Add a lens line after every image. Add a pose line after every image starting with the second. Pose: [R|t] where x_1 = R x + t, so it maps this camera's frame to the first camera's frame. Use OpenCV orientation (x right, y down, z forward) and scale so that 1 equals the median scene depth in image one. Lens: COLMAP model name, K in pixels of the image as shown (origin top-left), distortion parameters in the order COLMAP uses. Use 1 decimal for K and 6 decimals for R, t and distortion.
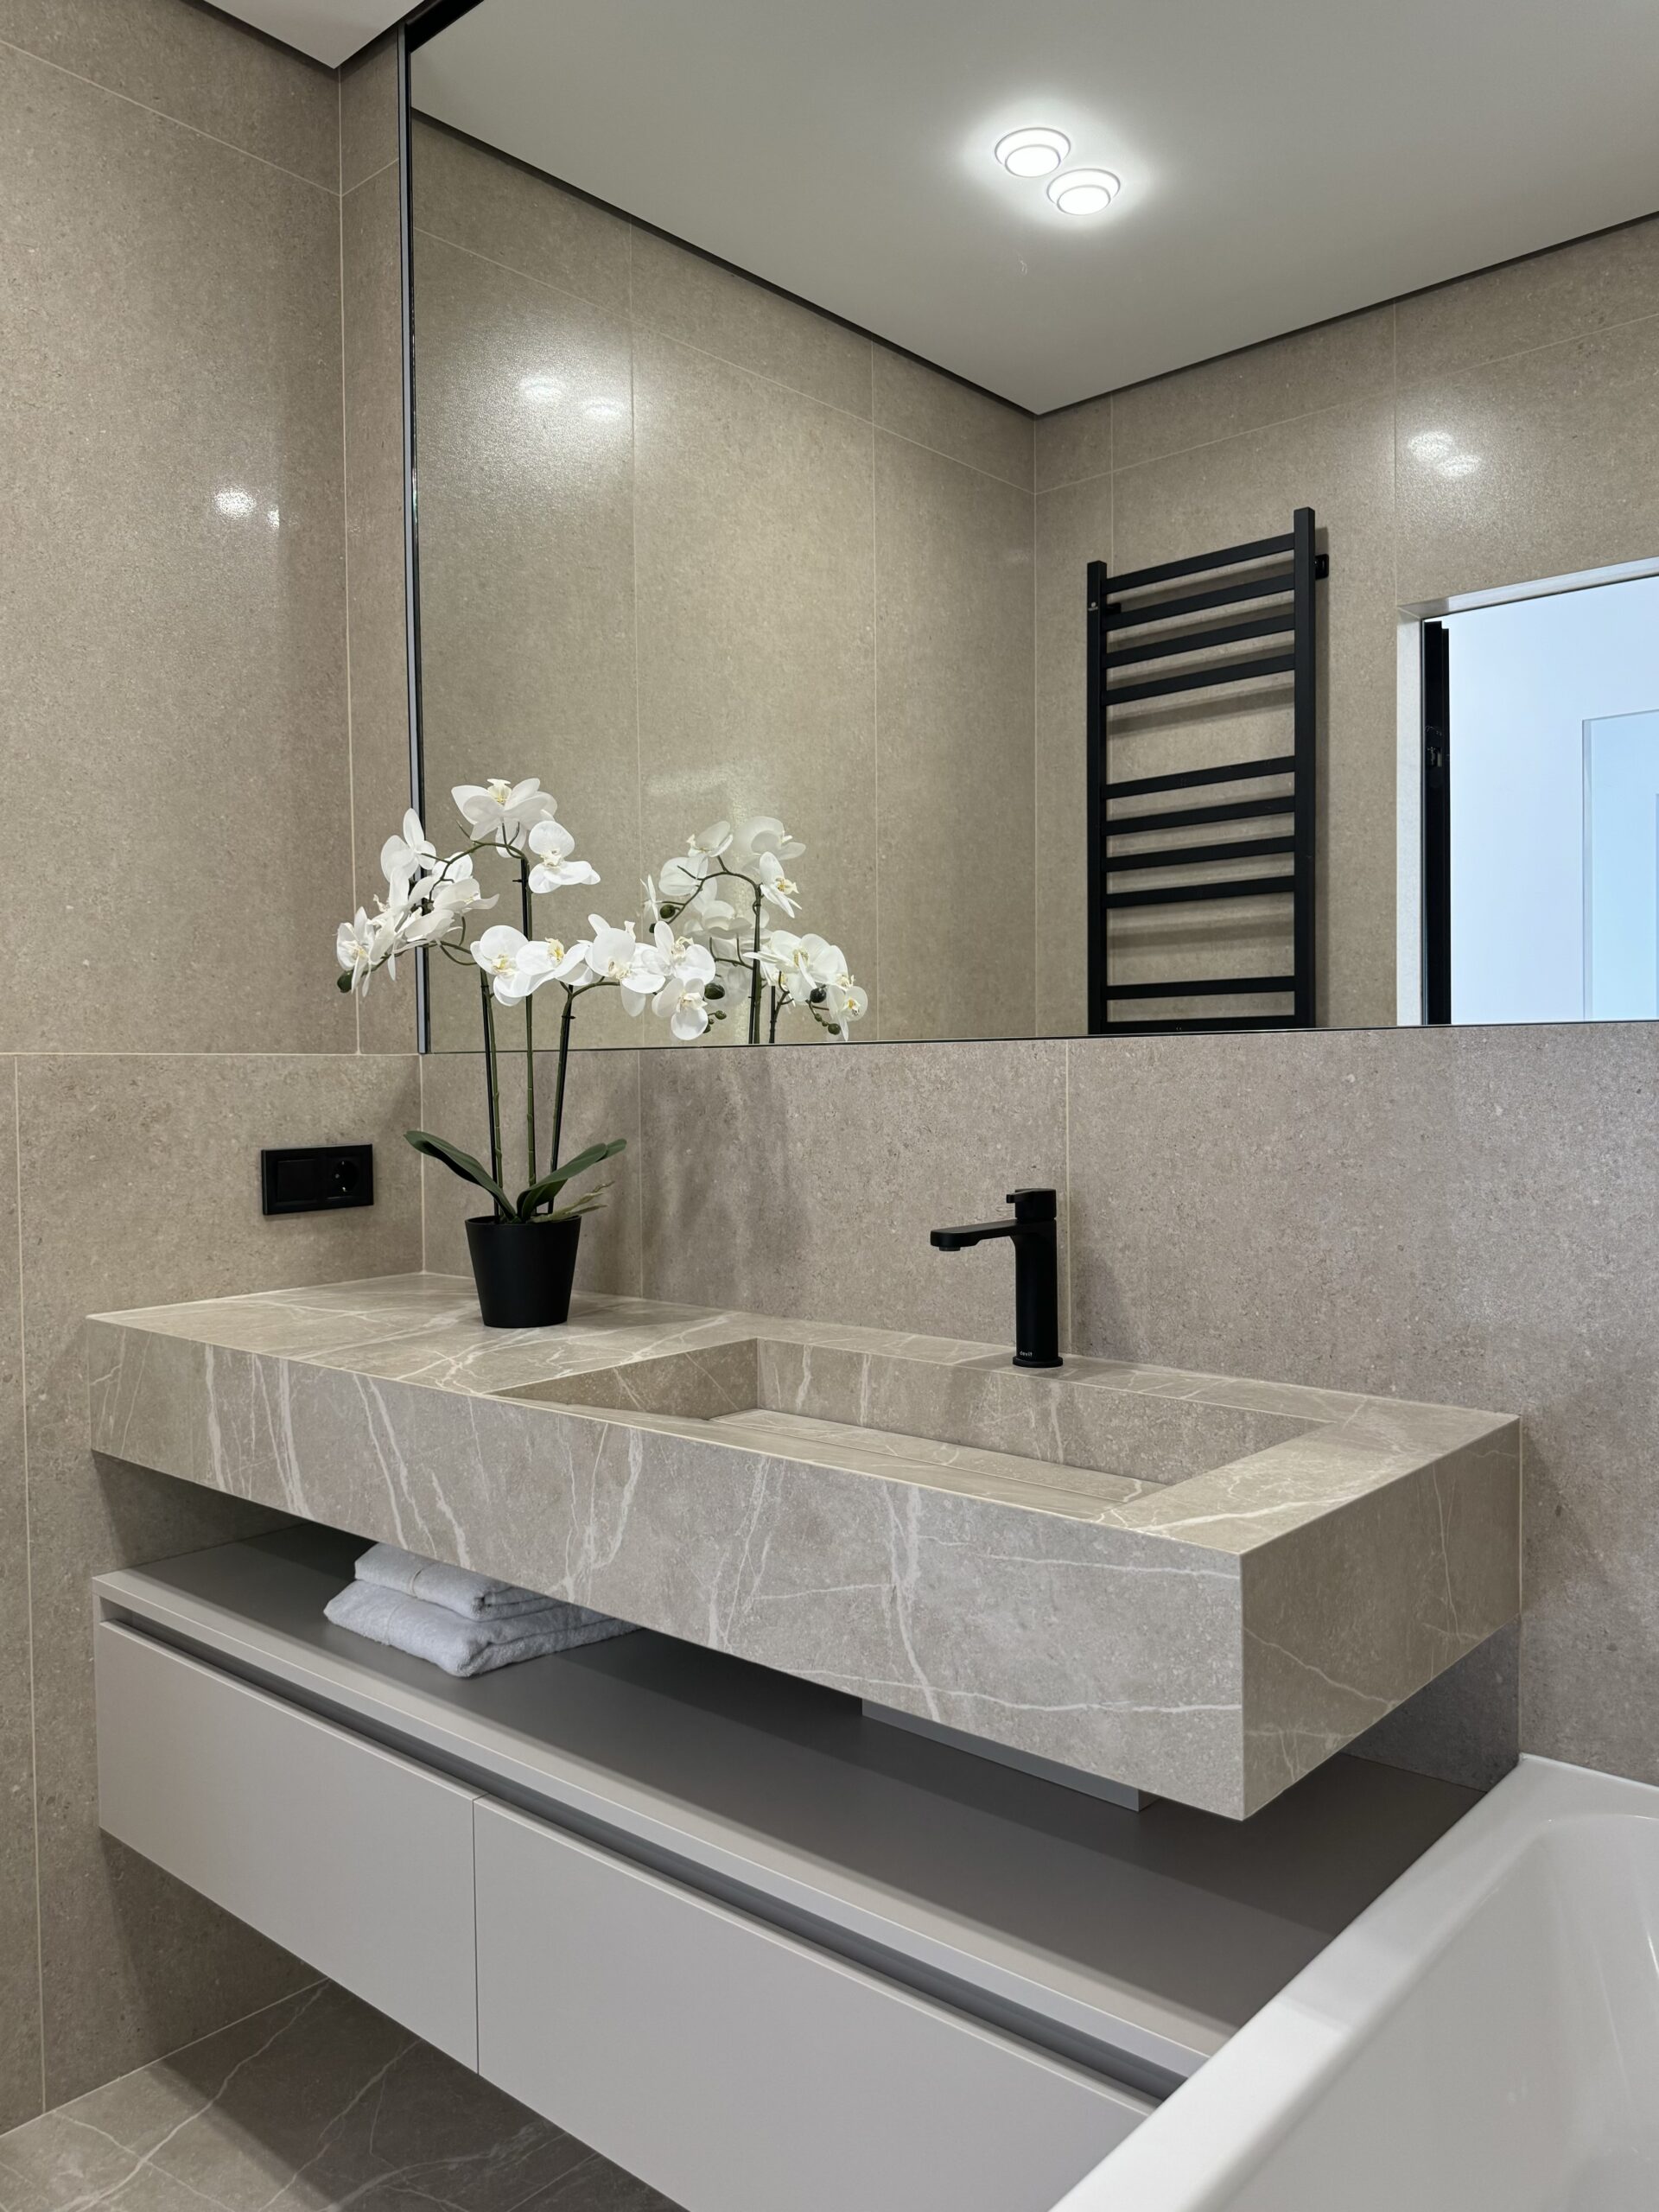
lens RADIAL K [[1602.9, 0, 829.5], [0, 1602.9, 1106.0], [0, 0, 1]] dist [0.226232, -0.522370]
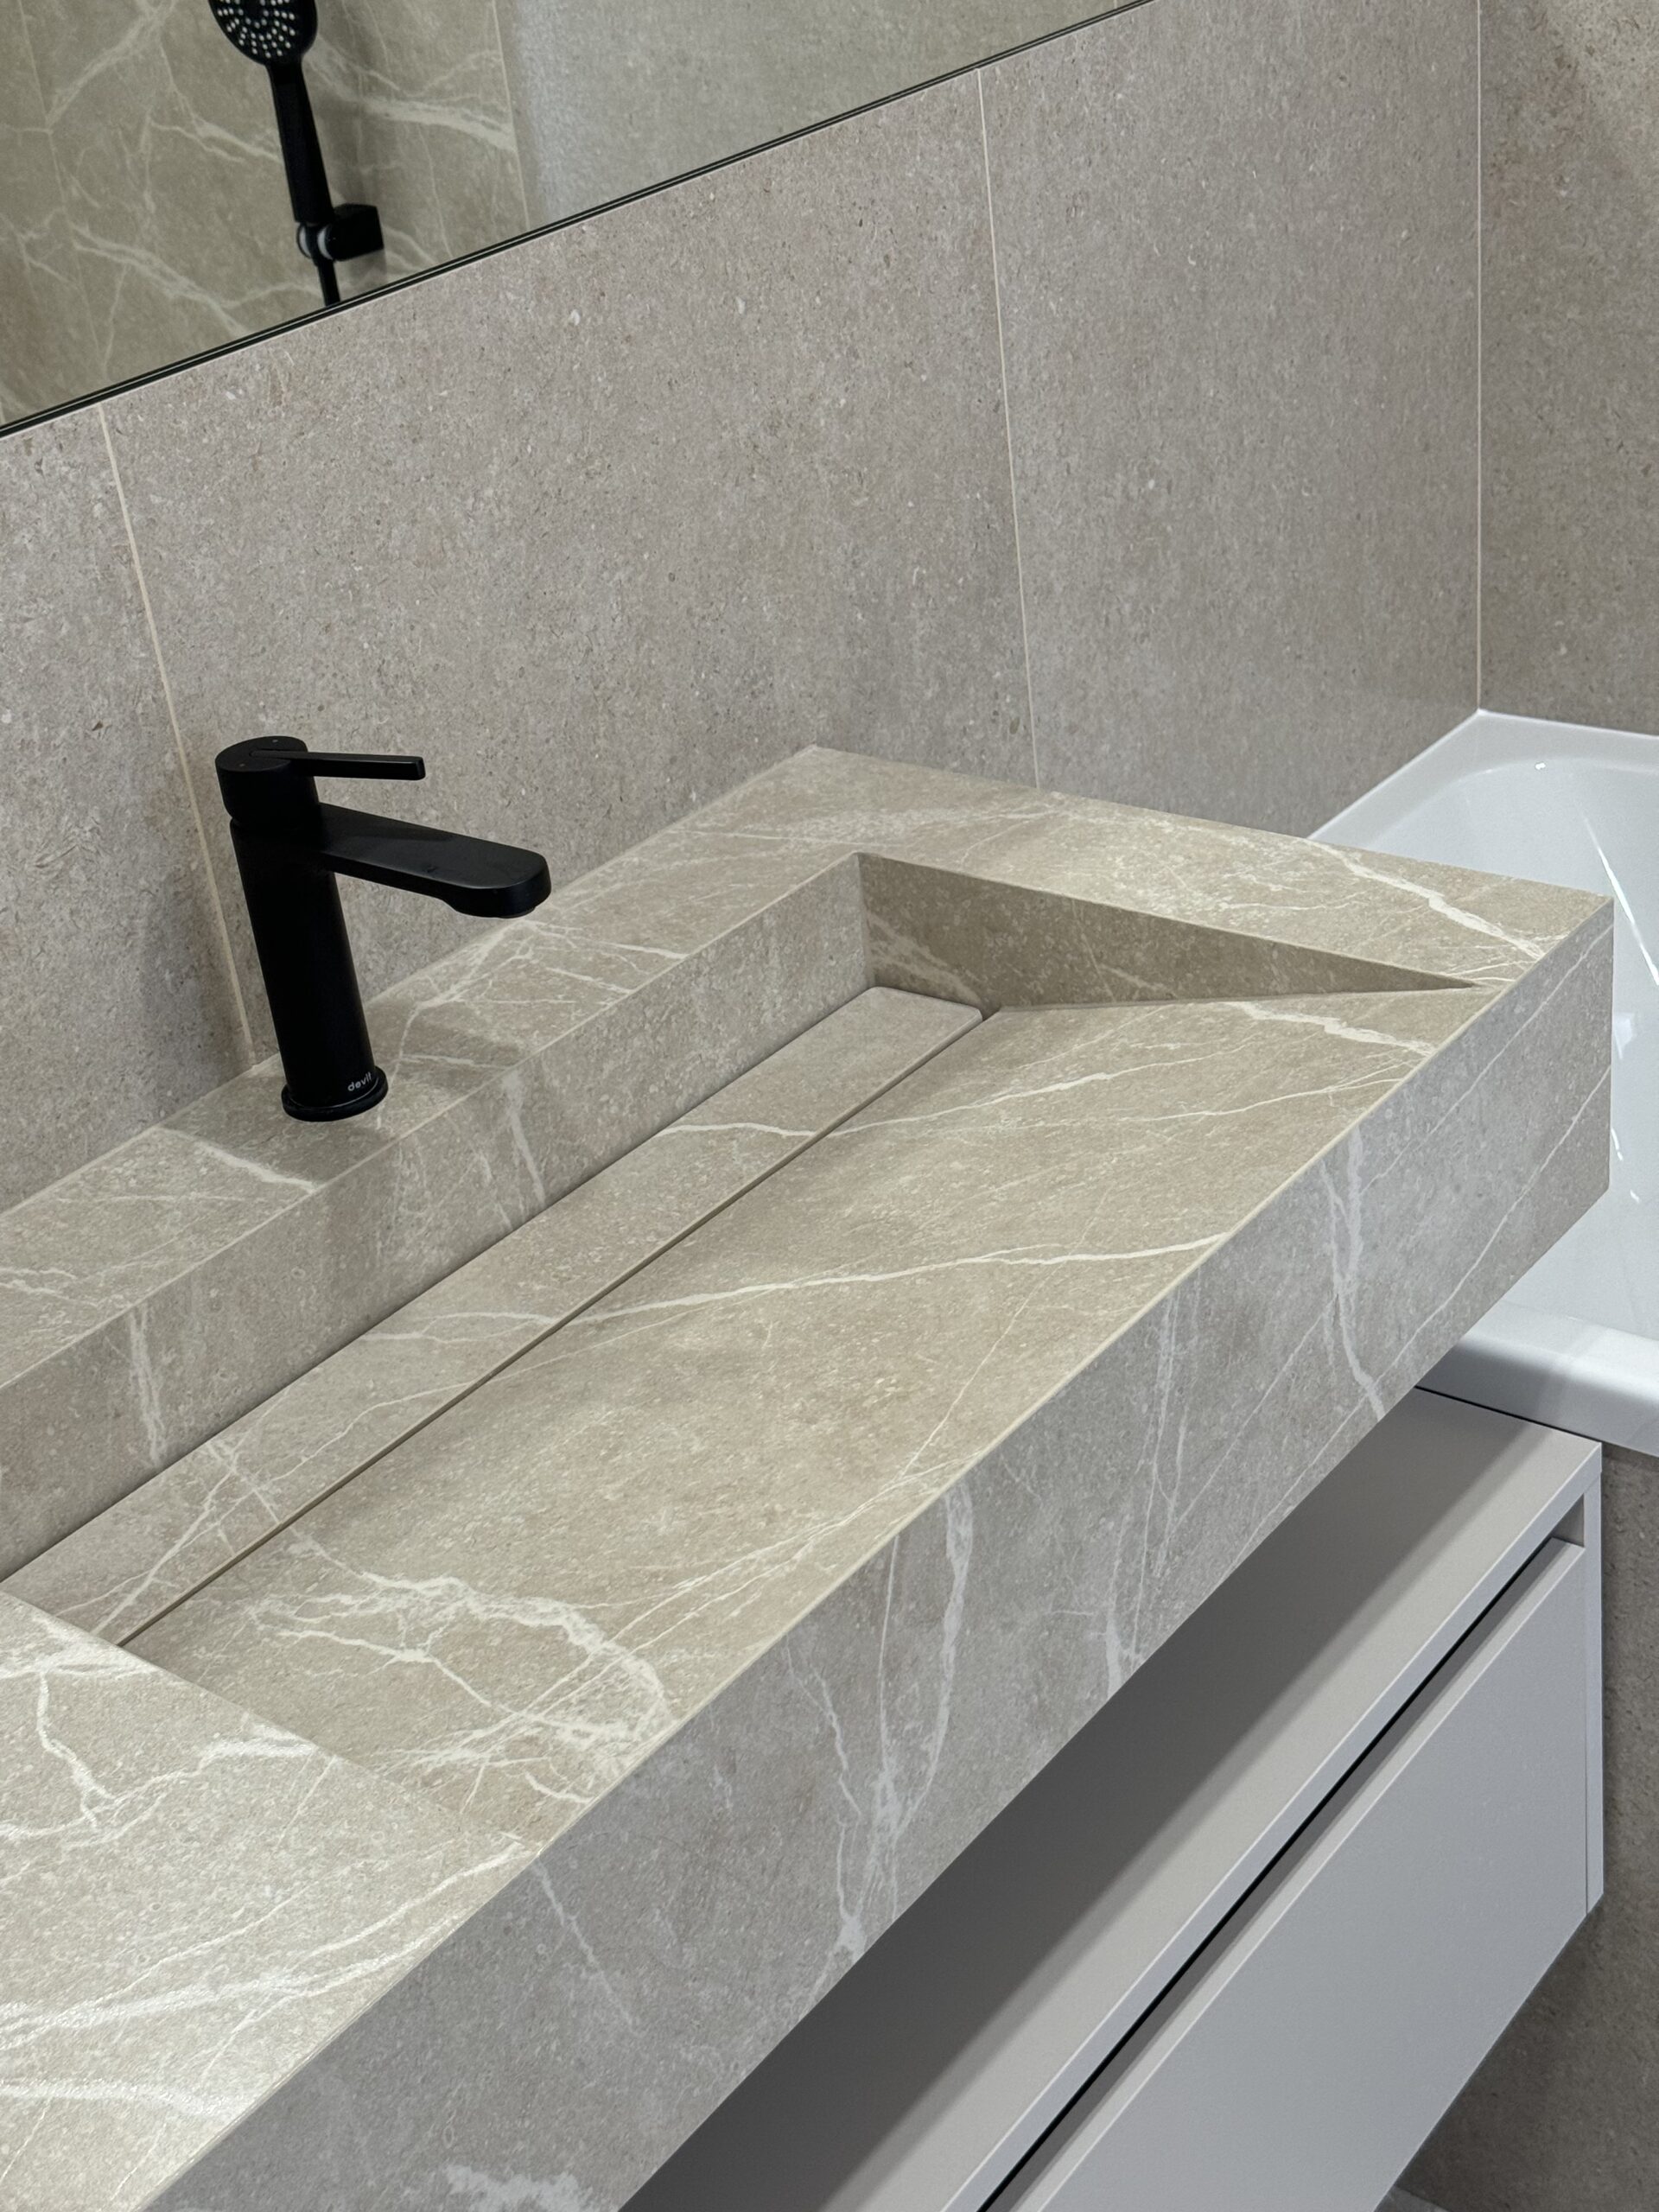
lens RADIAL K [[3135.4, 0, 829.5], [0, 3135.4, 1106.0], [0, 0, 1]] dist [0.210062, -0.442856]
pose [[-0.067964, -0.457273, 0.886726, -0.763586], [0.129752, 0.877181, 0.462296, -0.267628], [-0.989214, 0.146474, -0.000285, 0.938859]]
